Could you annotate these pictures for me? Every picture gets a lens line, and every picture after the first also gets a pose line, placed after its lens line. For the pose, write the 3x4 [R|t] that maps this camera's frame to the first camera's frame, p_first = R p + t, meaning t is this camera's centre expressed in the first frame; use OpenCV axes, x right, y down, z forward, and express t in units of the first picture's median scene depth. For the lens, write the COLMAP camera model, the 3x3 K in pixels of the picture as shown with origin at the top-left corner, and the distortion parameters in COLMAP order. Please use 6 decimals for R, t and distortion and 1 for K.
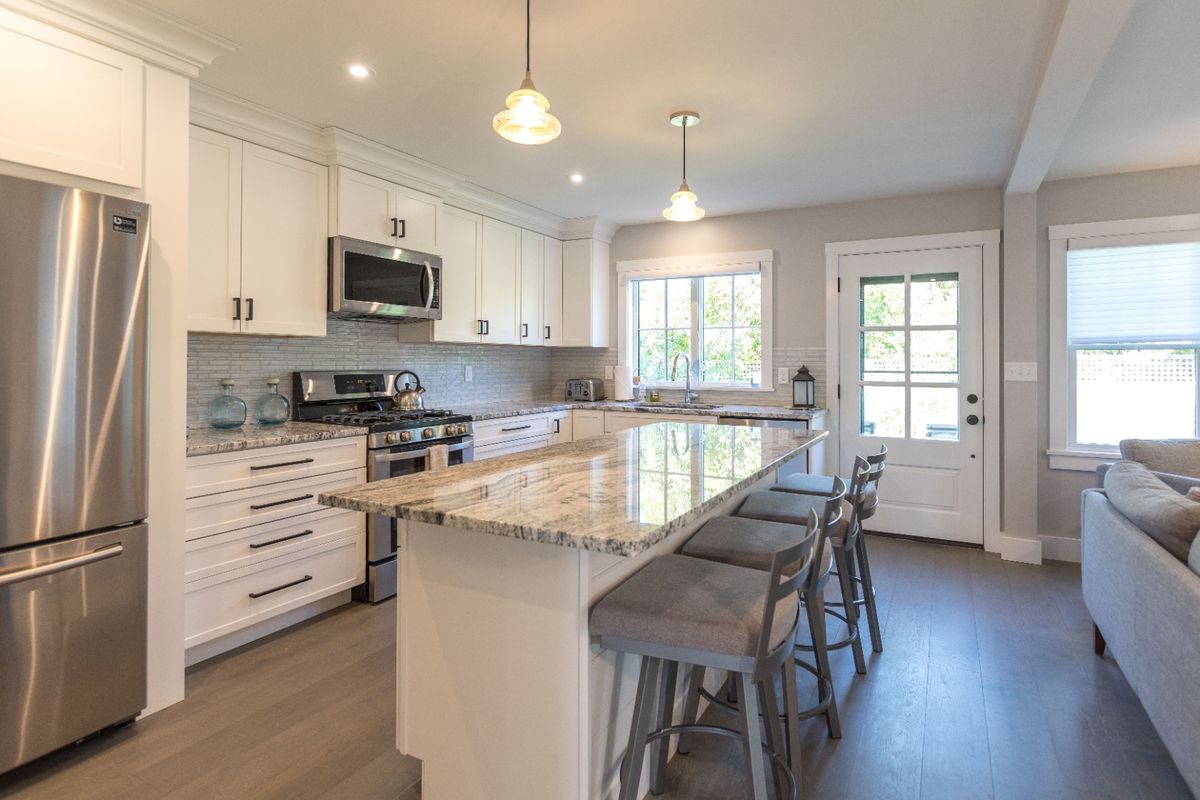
lens RADIAL K [[618.2, 0, 606.3], [0, 618.2, 357.7], [0, 0, 1]] dist [-0.001685, -0.000216]
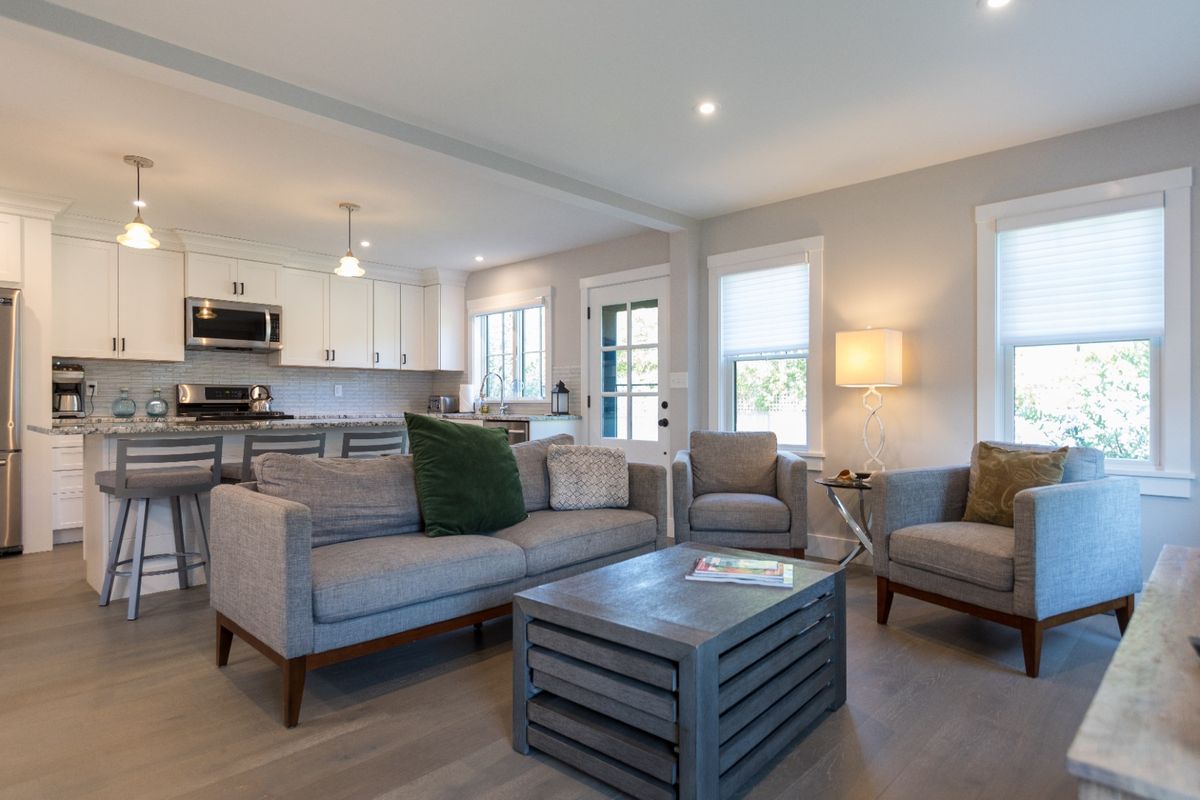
lens RADIAL K [[643.2, 0, 564.4], [0, 643.2, 401.6], [0, 0, 1]] dist [-0.002461, -0.000580]
pose [[0.961522, -0.002765, -0.274714, 0.748616], [0.005274, 0.999951, 0.008398, 0.048241], [0.274677, -0.009524, 0.961489, -0.250389]]
